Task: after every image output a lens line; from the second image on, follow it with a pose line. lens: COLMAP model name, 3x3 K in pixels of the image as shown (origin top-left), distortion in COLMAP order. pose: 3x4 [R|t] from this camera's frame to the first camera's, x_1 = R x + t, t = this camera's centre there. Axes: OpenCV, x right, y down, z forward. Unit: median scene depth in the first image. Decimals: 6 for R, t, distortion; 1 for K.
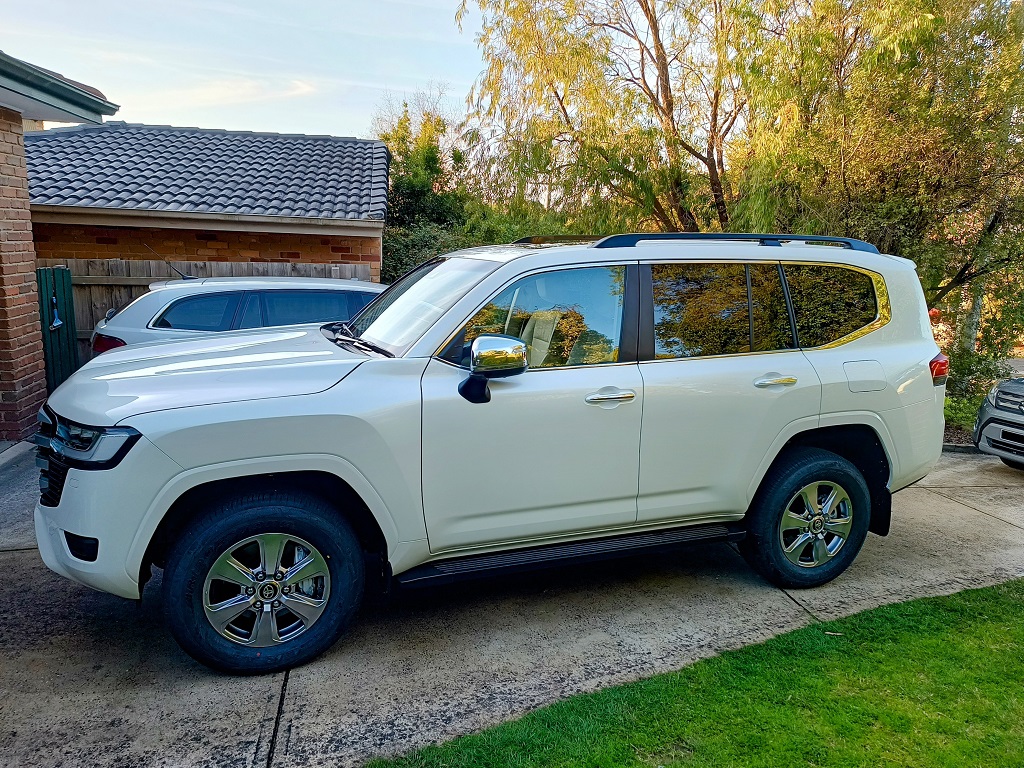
lens RADIAL K [[735.1, 0, 513.1], [0, 735.1, 383.9], [0, 0, 1]] dist [0.034600, -0.006671]
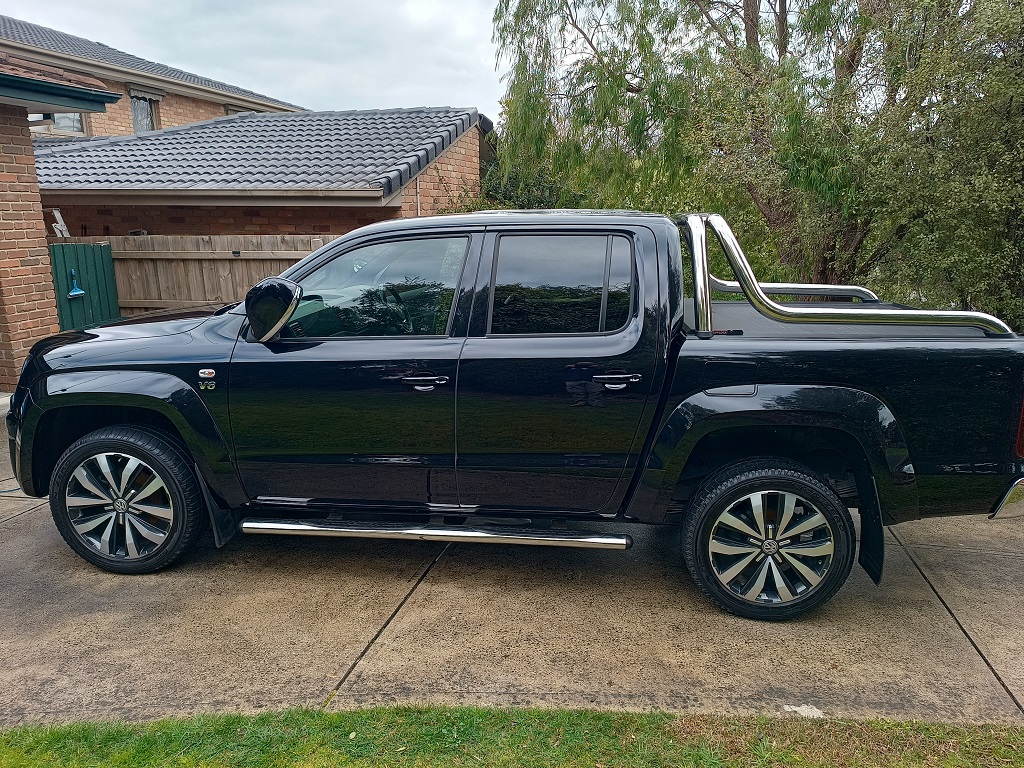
lens RADIAL K [[735.1, 0, 512.7], [0, 735.1, 378.6], [0, 0, 1]] dist [0.034600, -0.006671]
pose [[0.913568, 0.055947, -0.402819, 0.429087], [-0.045740, 0.998343, 0.034924, -0.018821], [0.404106, -0.013481, 0.914613, 0.208059]]
